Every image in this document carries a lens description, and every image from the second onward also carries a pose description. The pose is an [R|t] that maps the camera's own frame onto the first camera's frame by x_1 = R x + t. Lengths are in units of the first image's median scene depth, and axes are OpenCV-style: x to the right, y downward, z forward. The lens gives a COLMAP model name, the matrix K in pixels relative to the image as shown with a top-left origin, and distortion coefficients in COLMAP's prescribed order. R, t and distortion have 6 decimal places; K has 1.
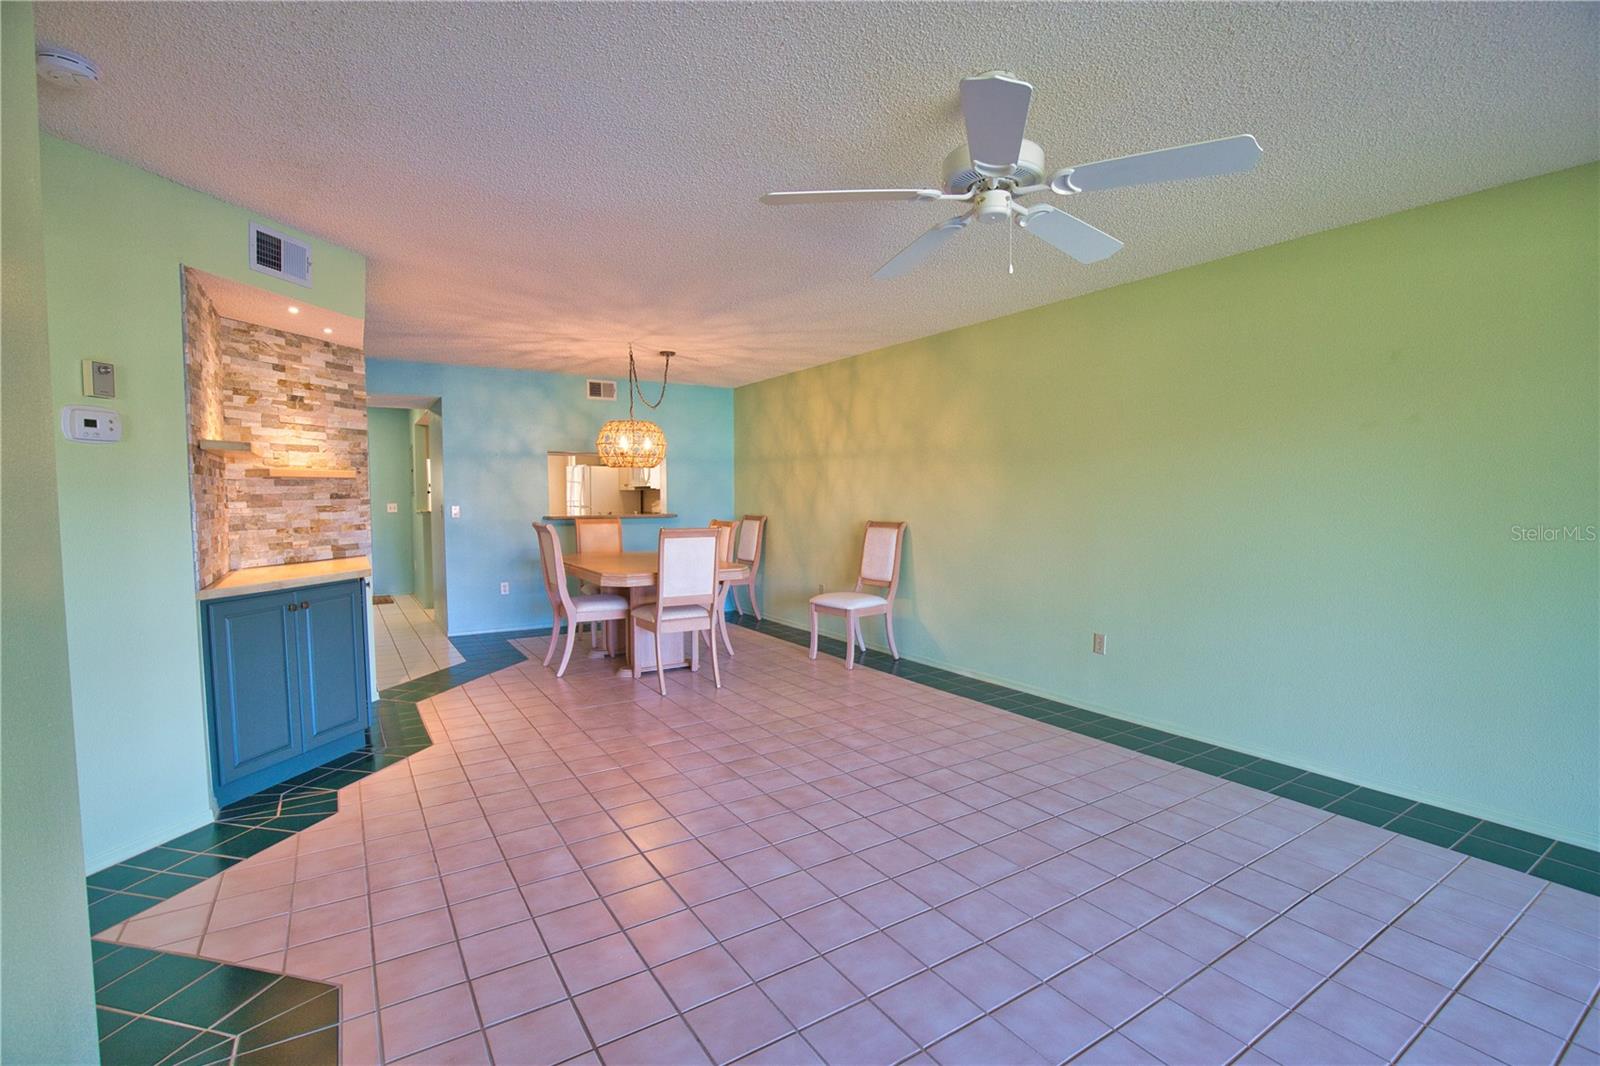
lens RADIAL K [[730.1, 0, 810.5], [0, 730.1, 537.6], [0, 0, 1]] dist [-0.035330, 0.006266]
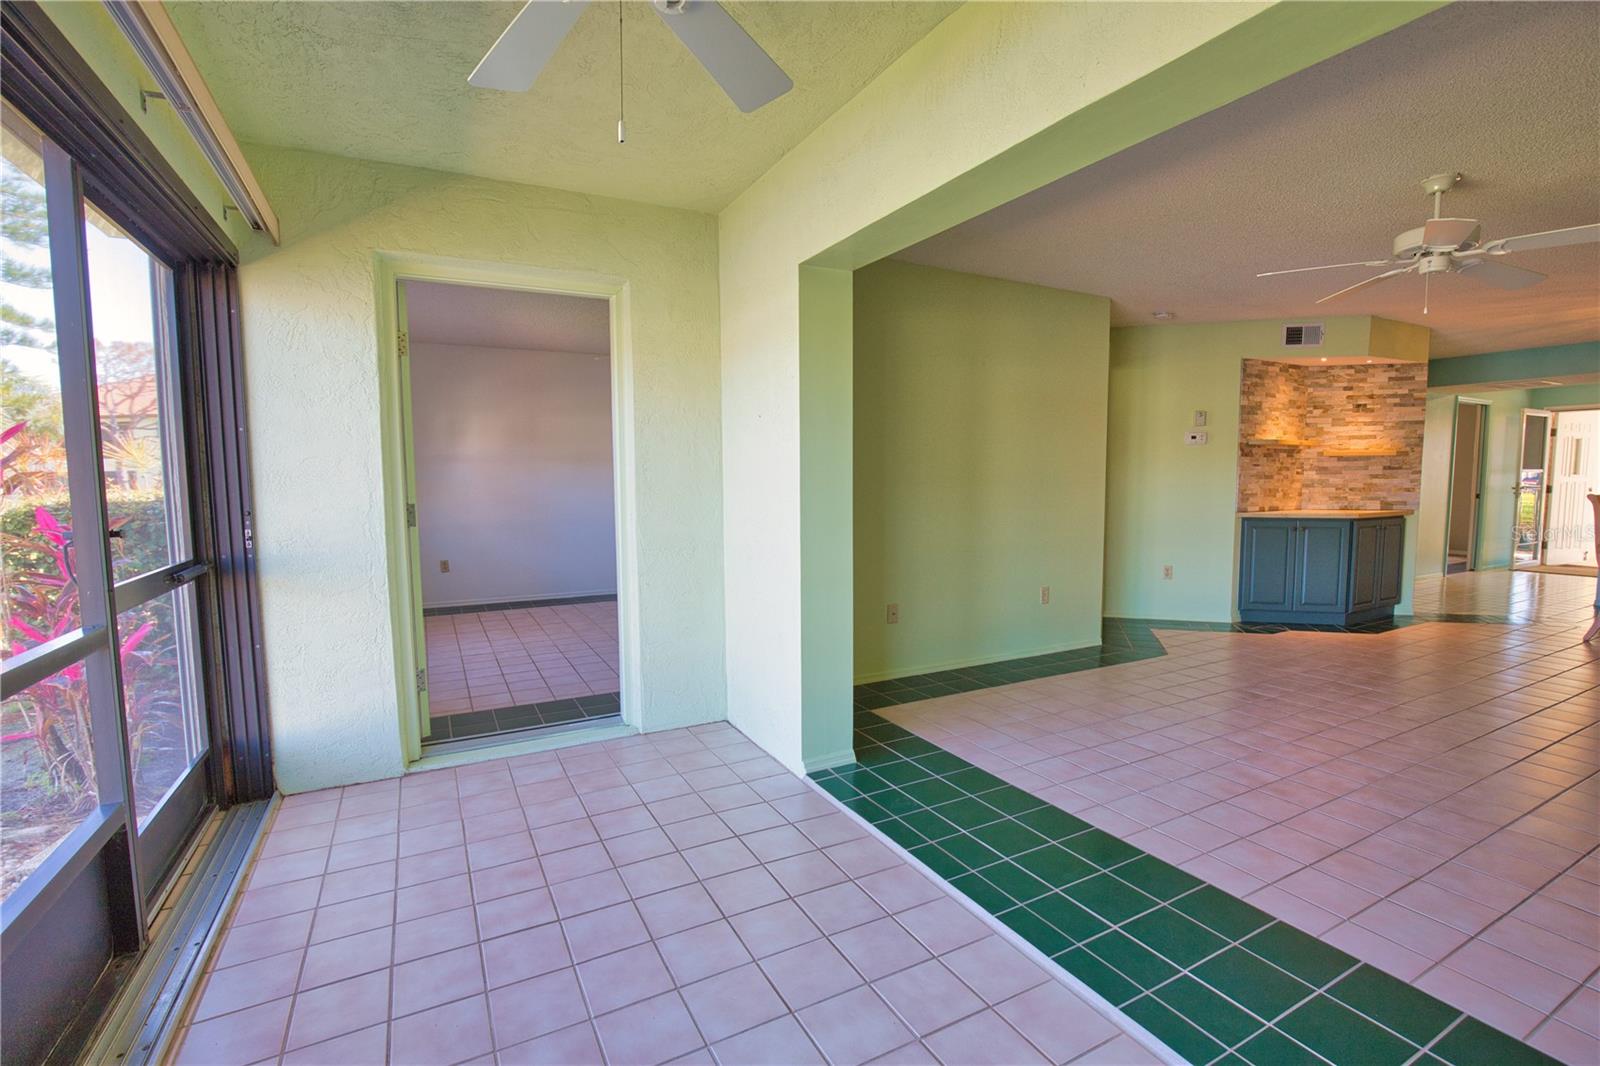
lens RADIAL K [[730.1, 0, 810.5], [0, 730.1, 537.6], [0, 0, 1]] dist [-0.035330, 0.006266]
pose [[-0.087278, 0.091501, -0.991973, 0.978699], [-0.055021, 0.993810, 0.096511, 0.008778], [0.994663, 0.063002, -0.081704, -0.055199]]
